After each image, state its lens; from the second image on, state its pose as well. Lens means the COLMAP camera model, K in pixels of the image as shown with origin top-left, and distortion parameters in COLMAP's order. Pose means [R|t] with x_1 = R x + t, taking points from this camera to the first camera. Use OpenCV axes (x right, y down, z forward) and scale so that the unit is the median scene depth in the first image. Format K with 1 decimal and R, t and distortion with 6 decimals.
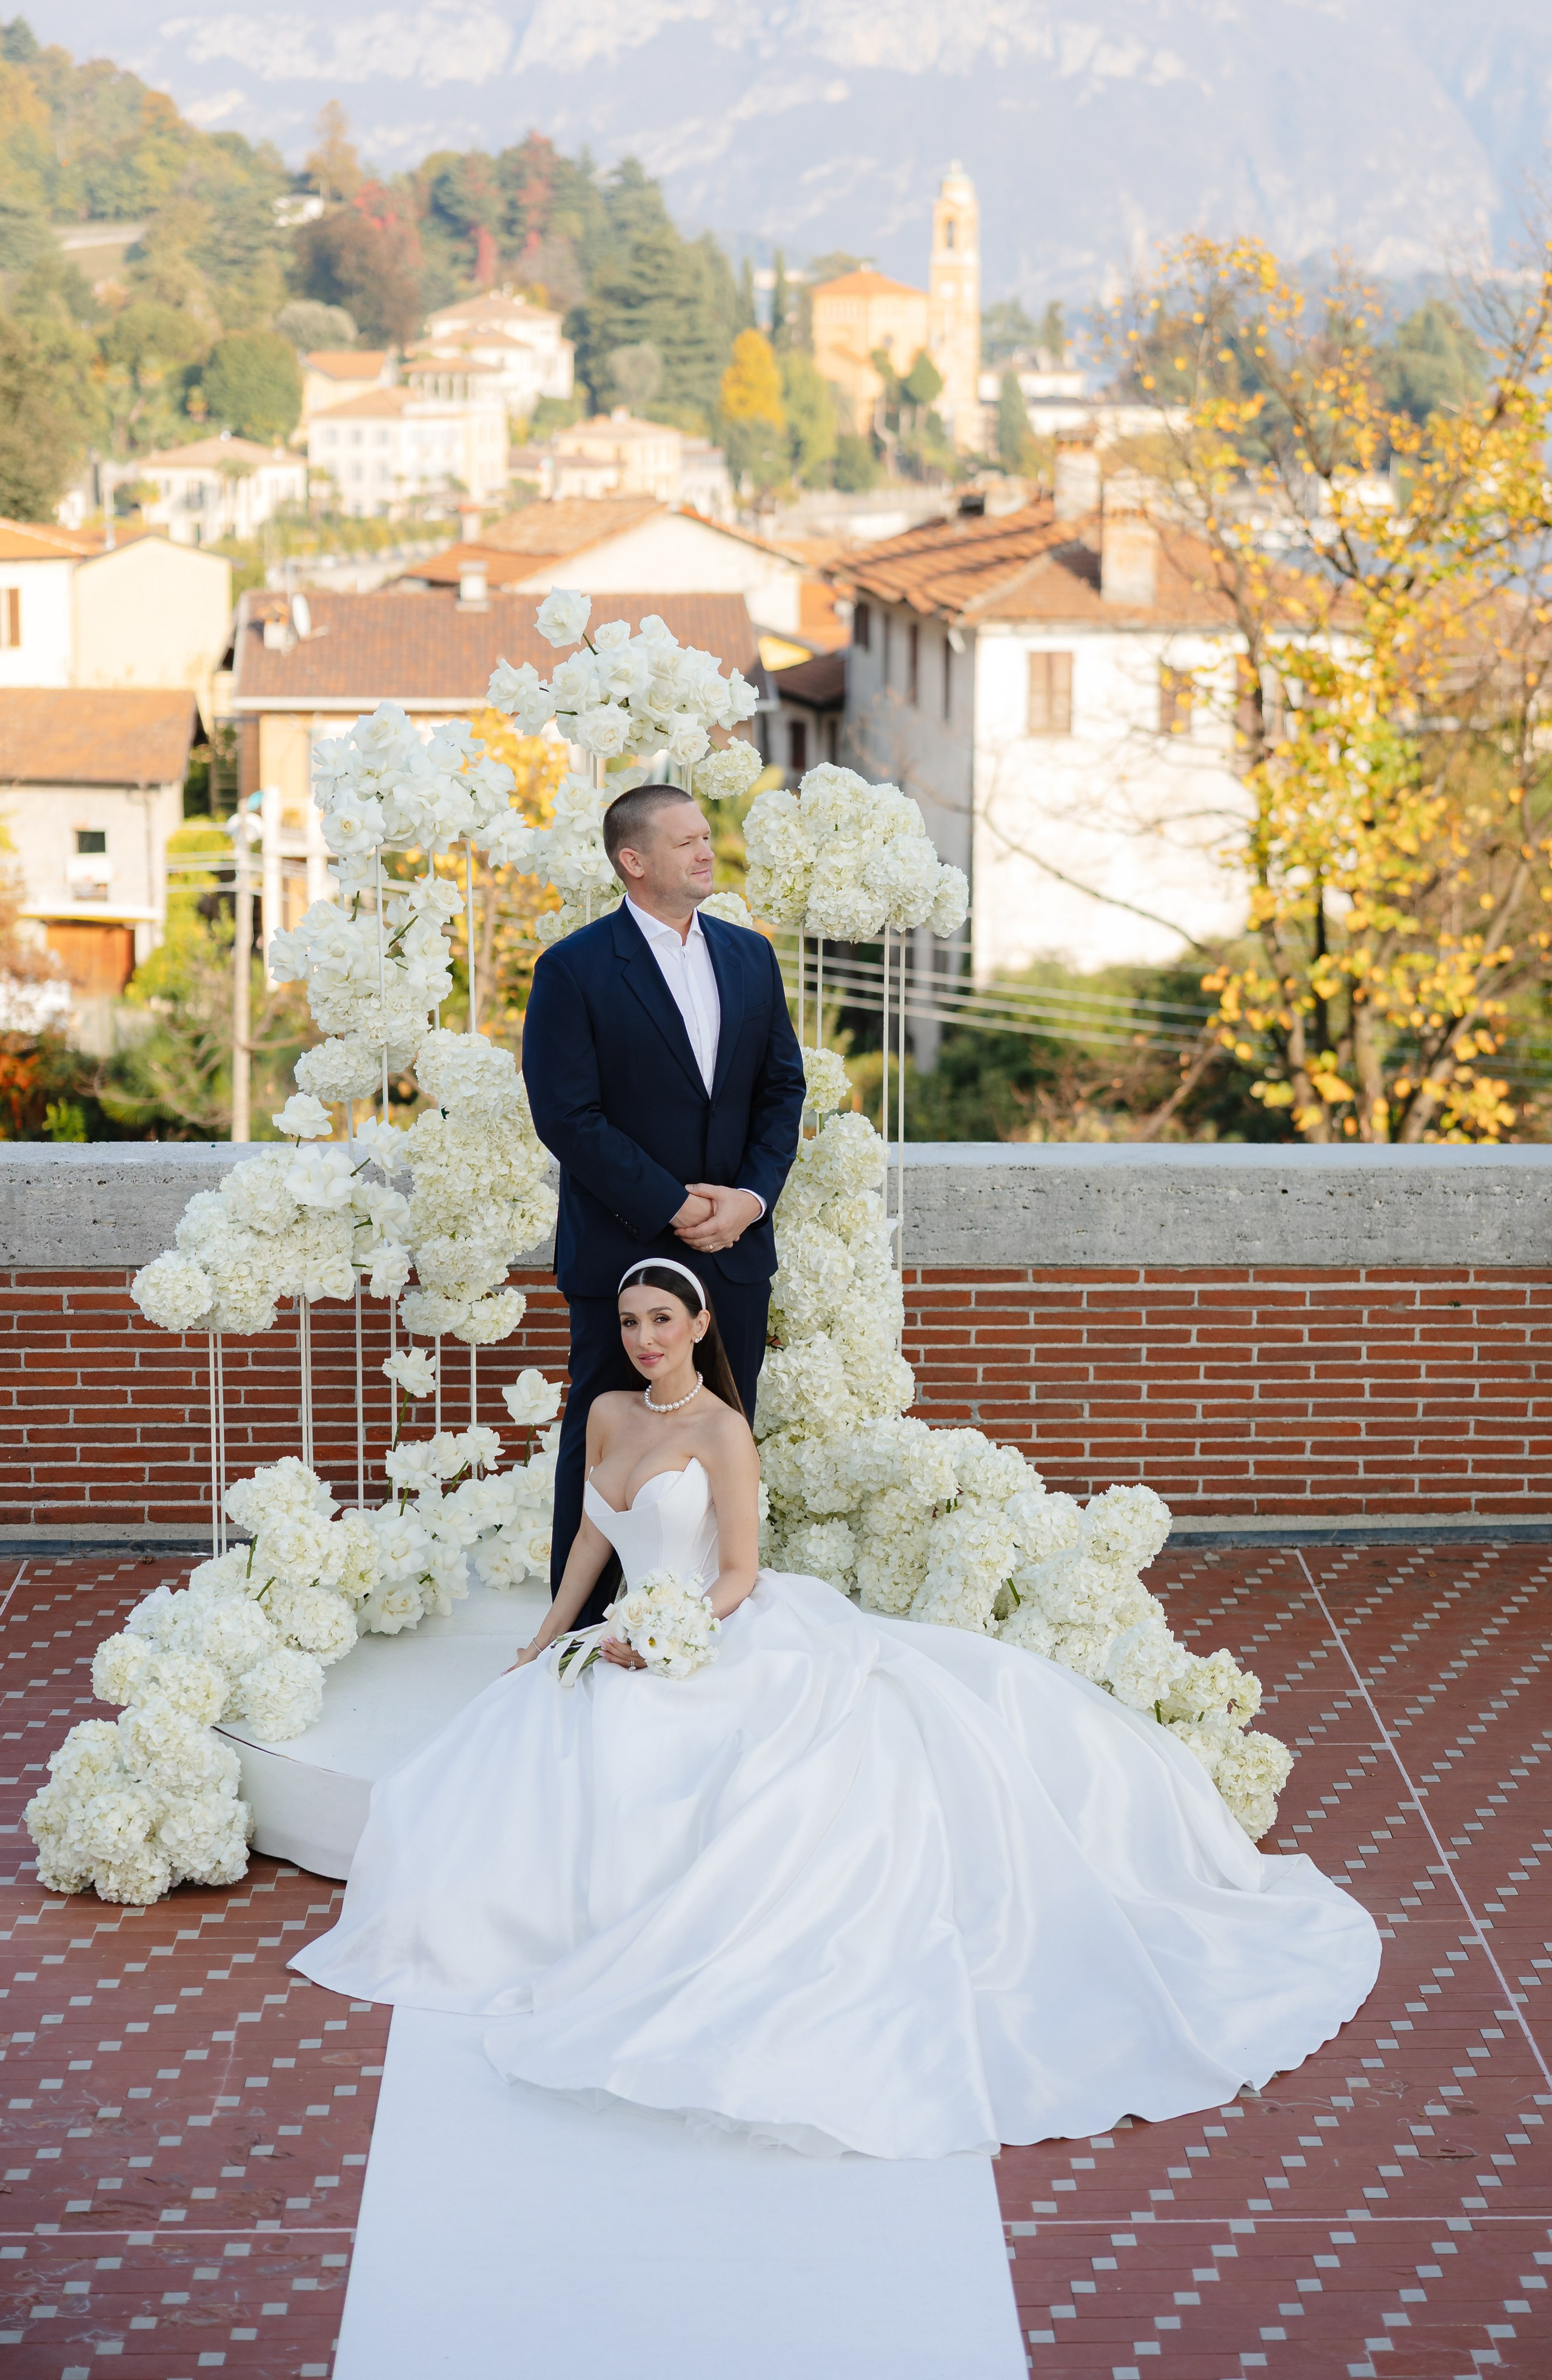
lens RADIAL K [[4149.5, 0, 895.8], [0, 4149.5, 993.0], [0, 0, 1]] dist [-0.000042, 0.115115]
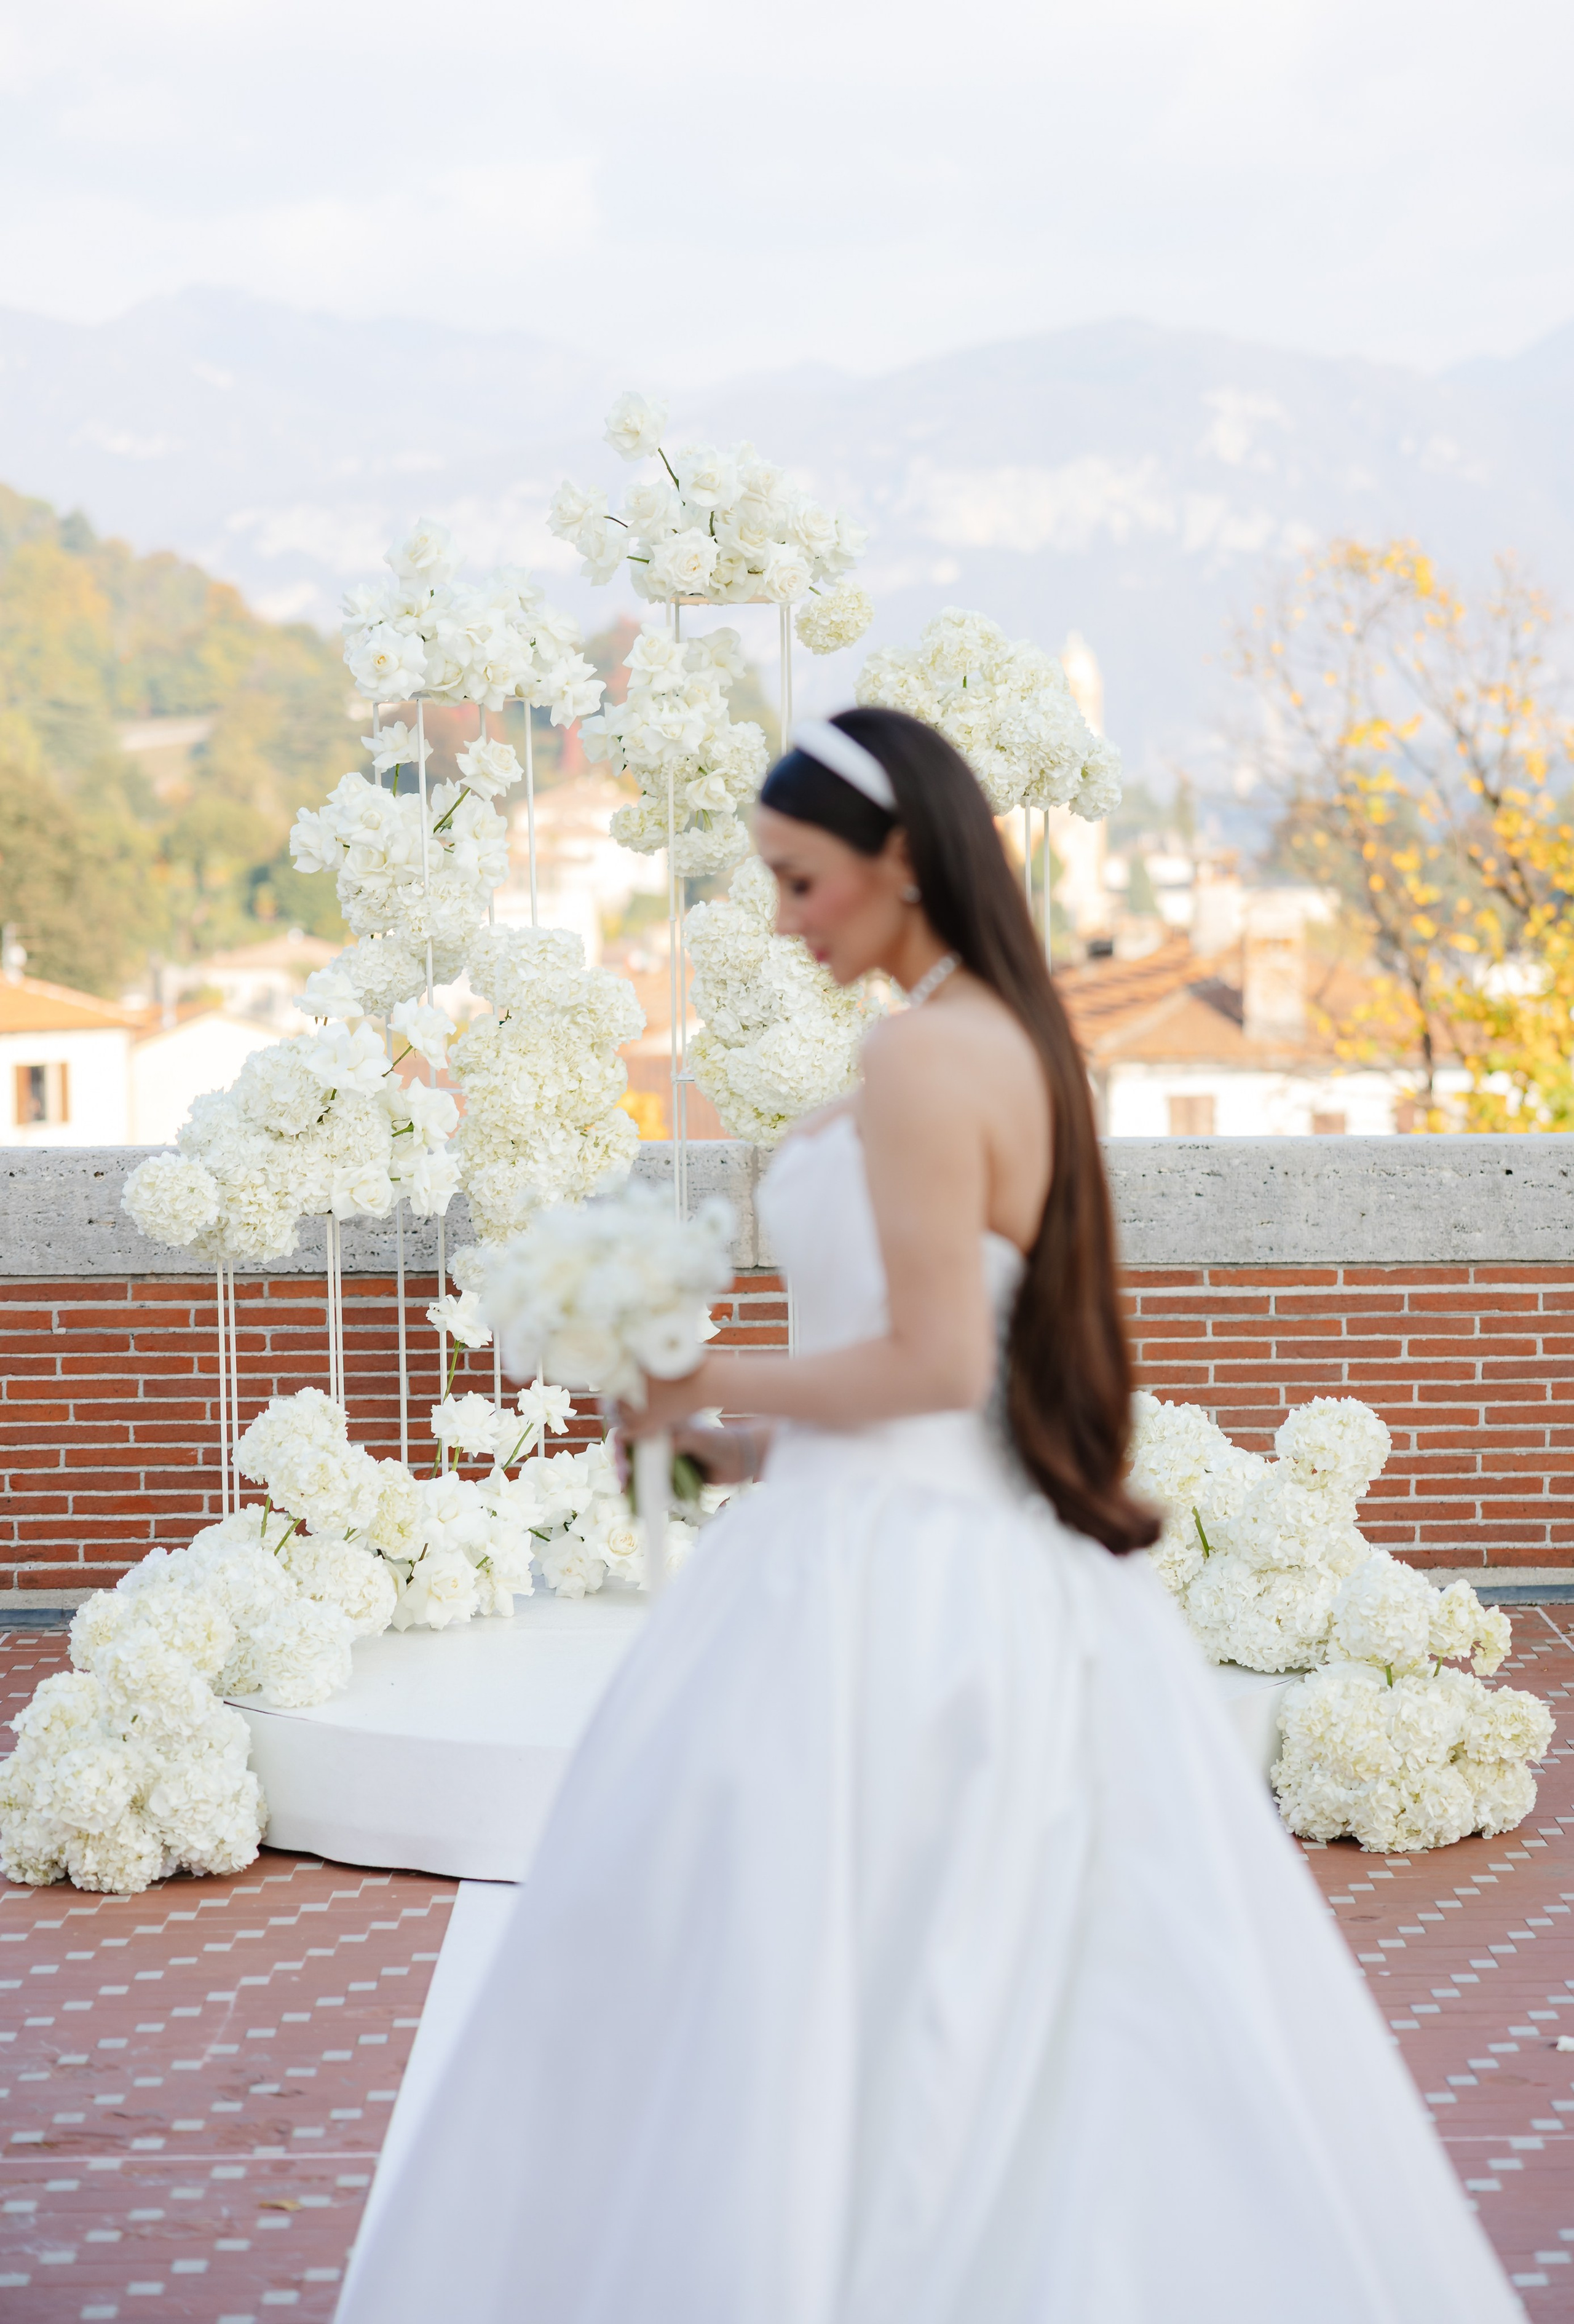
lens RADIAL K [[4492.7, 0, 898.4], [0, 4492.7, 1088.2], [0, 0, 1]] dist [0.001422, 0.260419]
pose [[0.999461, -0.019357, -0.026529, -0.004769], [0.016467, 0.994323, -0.105123, 0.123648], [0.028413, 0.104629, 0.994105, 0.095685]]
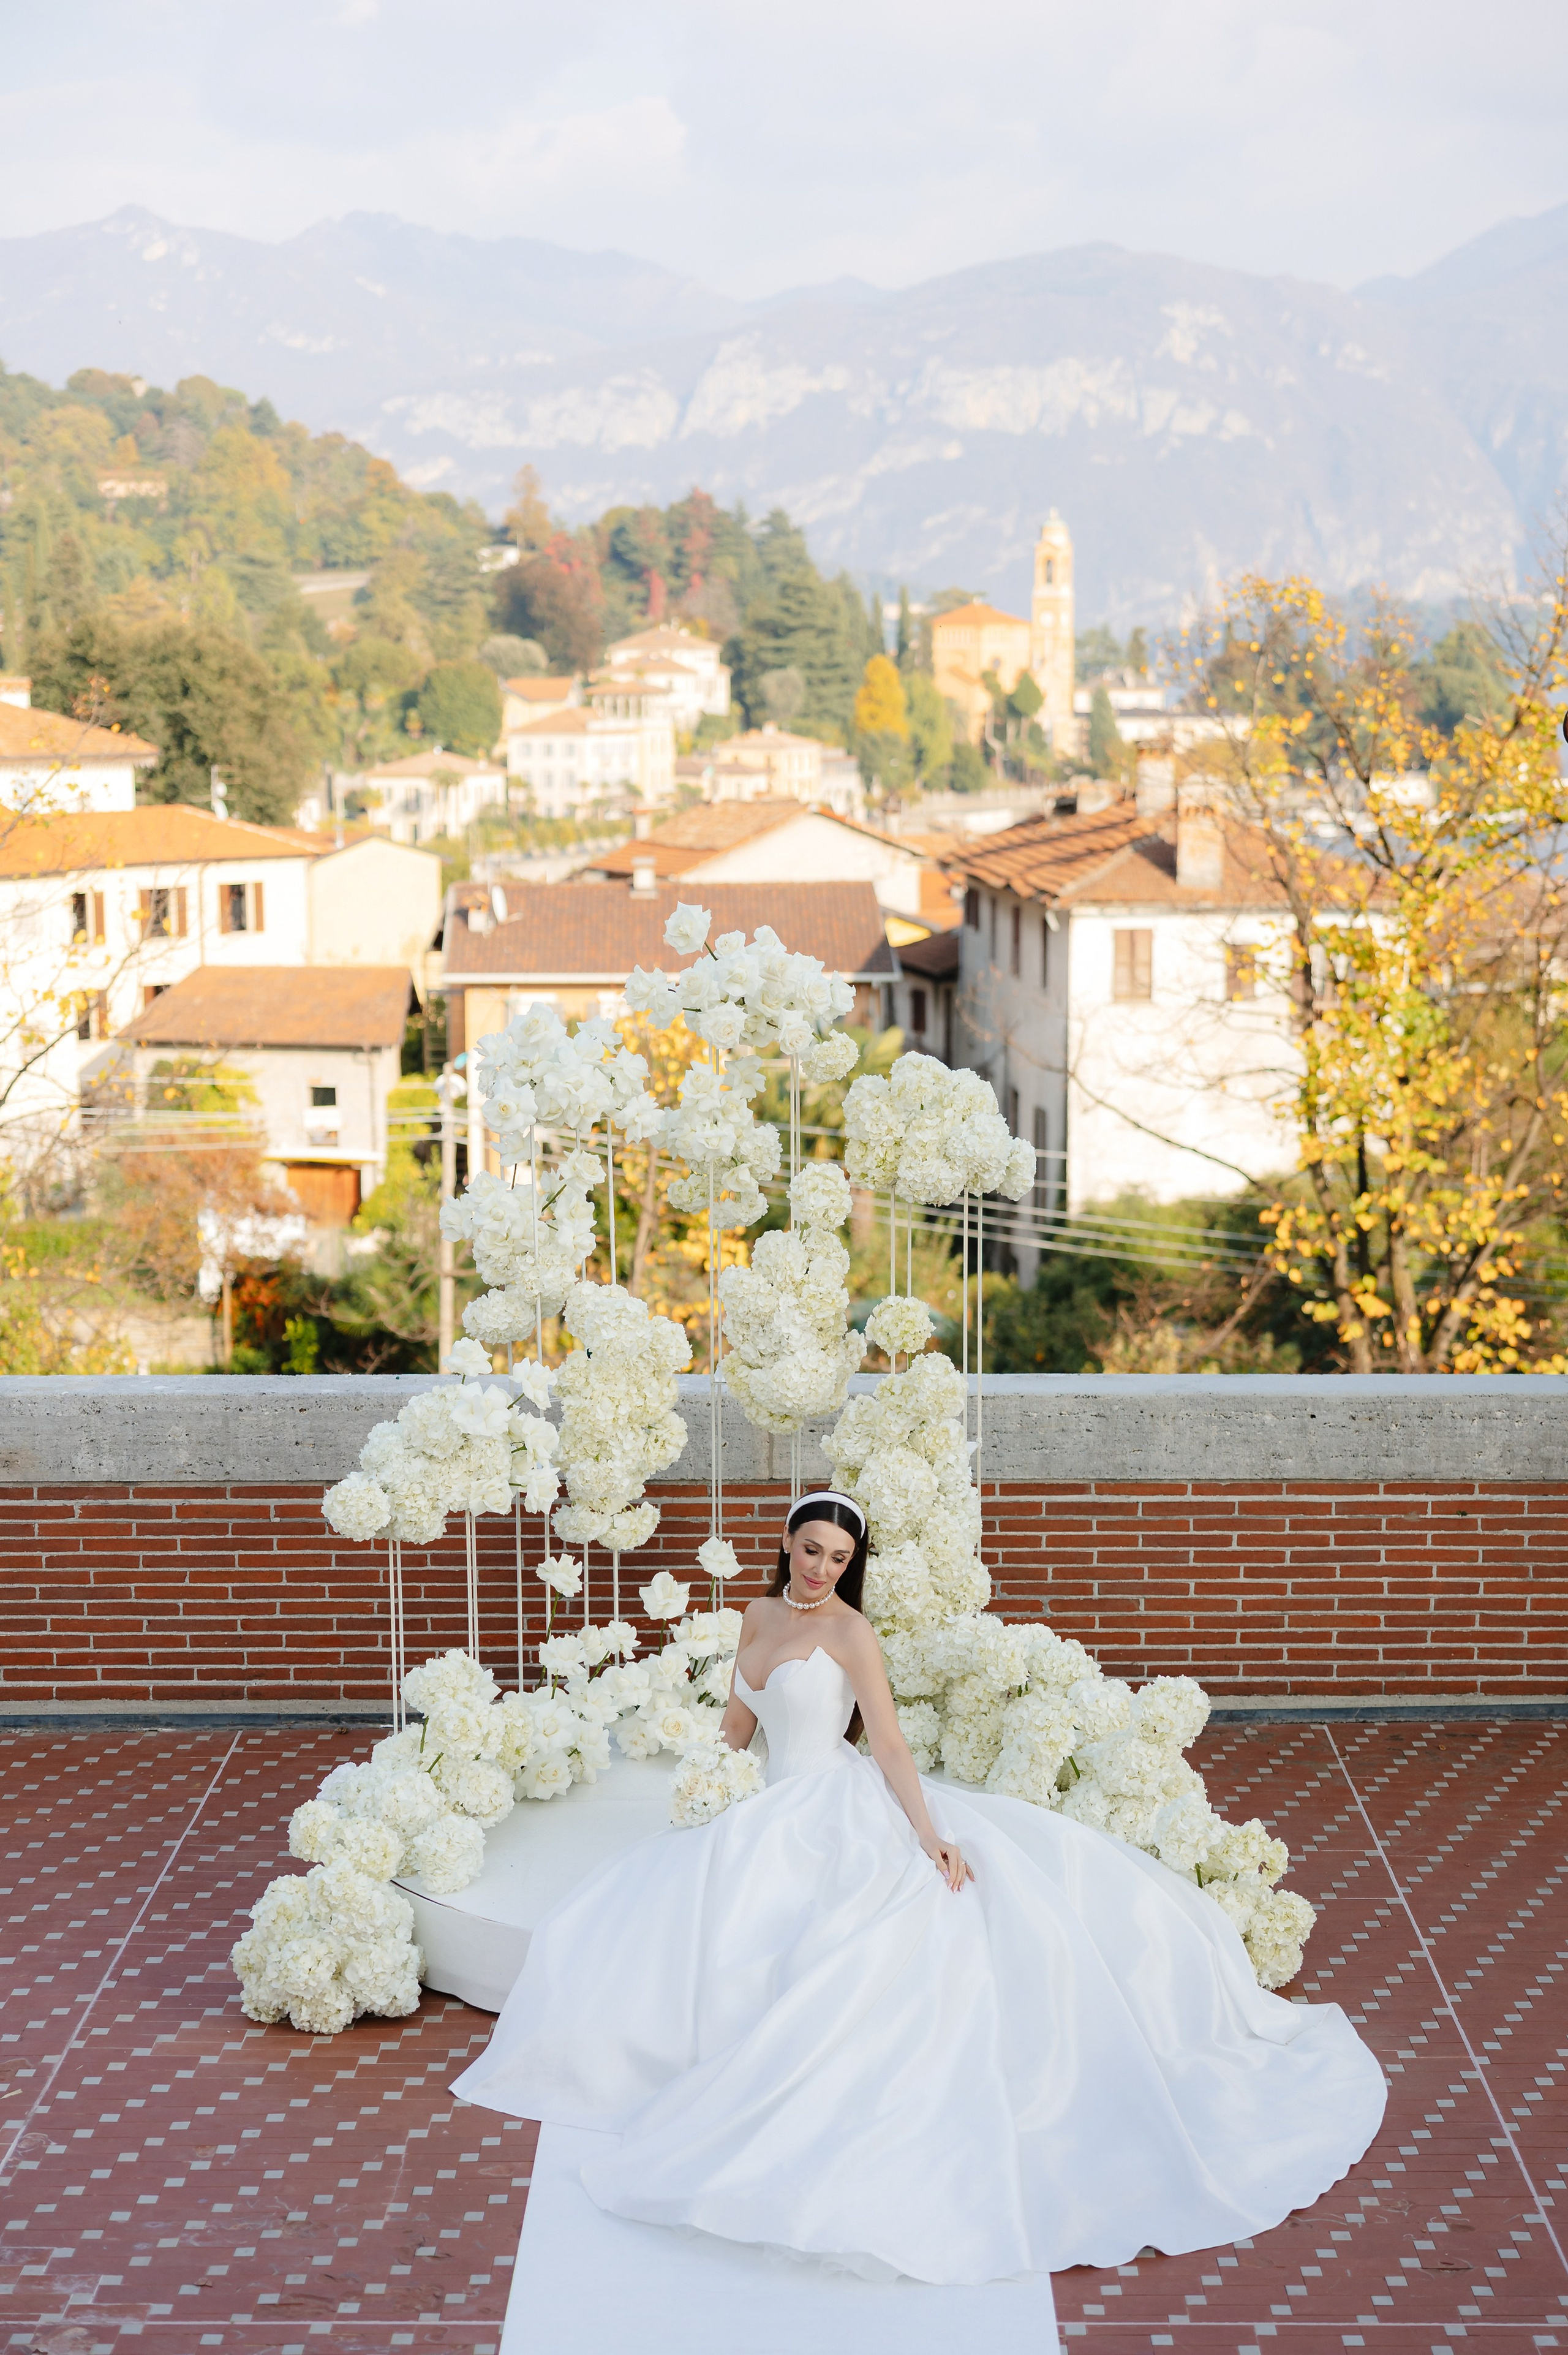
lens RADIAL K [[3518.6, 0, 827.4], [0, 3518.6, 1236.3], [0, 0, 1]] dist [0.038942, -0.044858]
pose [[0.998695, -0.003271, -0.050957, 0.008308], [0.003547, 0.999980, 0.005327, -0.008228], [0.050939, -0.005501, 0.998687, 0.009730]]
